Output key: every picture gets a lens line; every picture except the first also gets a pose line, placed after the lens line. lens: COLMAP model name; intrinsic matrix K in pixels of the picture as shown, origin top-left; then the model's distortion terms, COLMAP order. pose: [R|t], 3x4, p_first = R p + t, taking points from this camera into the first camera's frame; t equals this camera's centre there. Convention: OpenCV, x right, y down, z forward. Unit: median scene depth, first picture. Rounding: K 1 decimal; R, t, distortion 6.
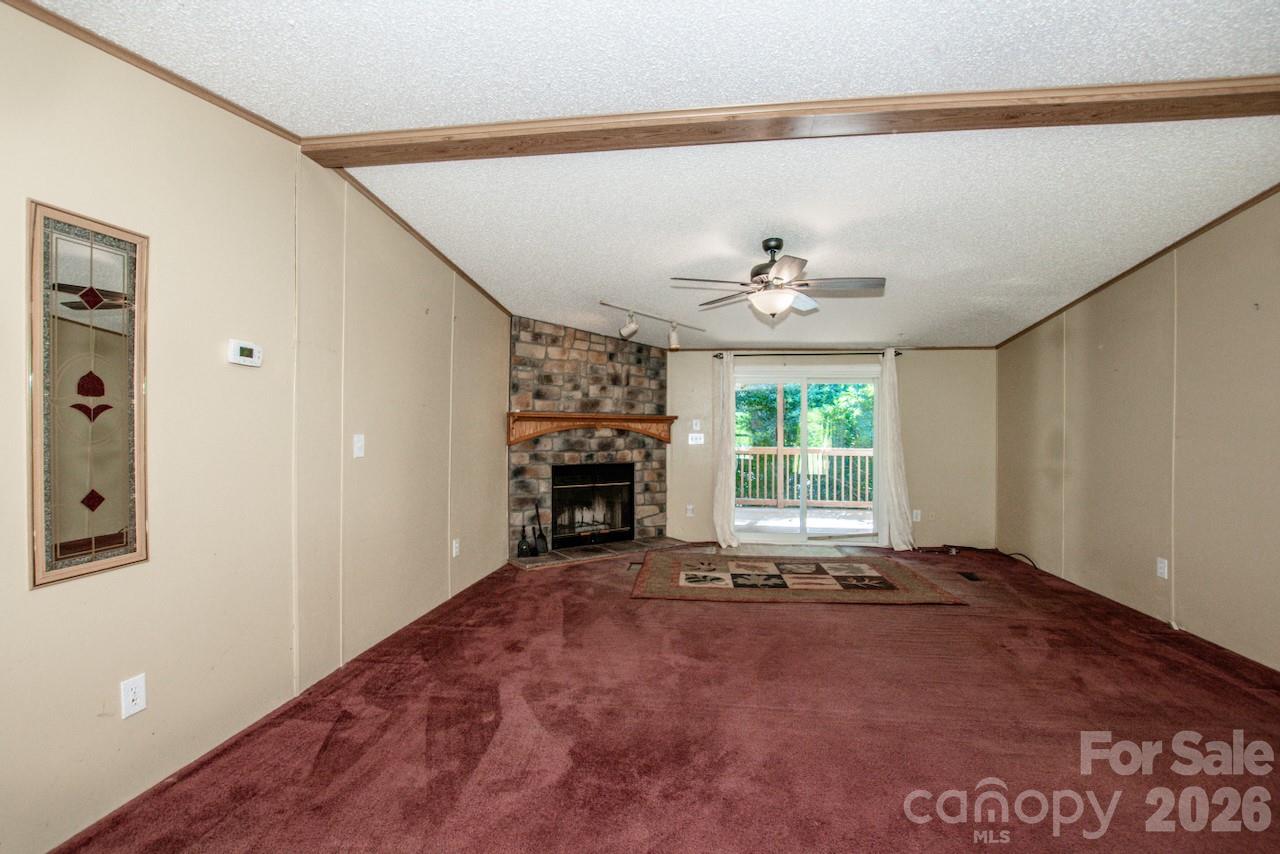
lens RADIAL K [[573.4, 0, 641.3], [0, 573.4, 429.1], [0, 0, 1]] dist [-0.038234, 0.000100]
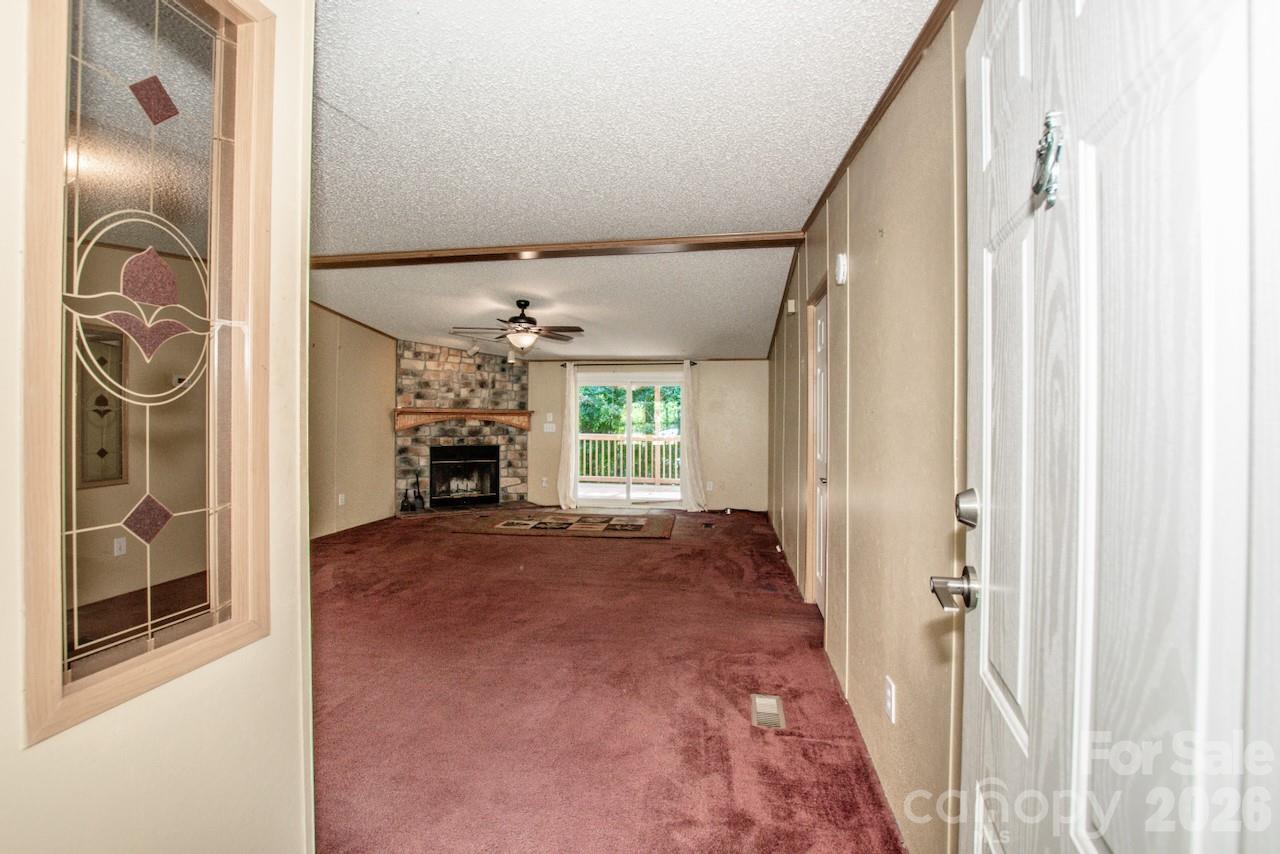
lens RADIAL K [[582.2, 0, 639.8], [0, 582.2, 418.1], [0, 0, 1]] dist [-0.029741, 0.000163]
pose [[0.999467, -0.000129, -0.032651, 0.390480], [0.000024, 0.999995, -0.003216, -0.001051], [0.032652, 0.003214, 0.999462, -0.380126]]
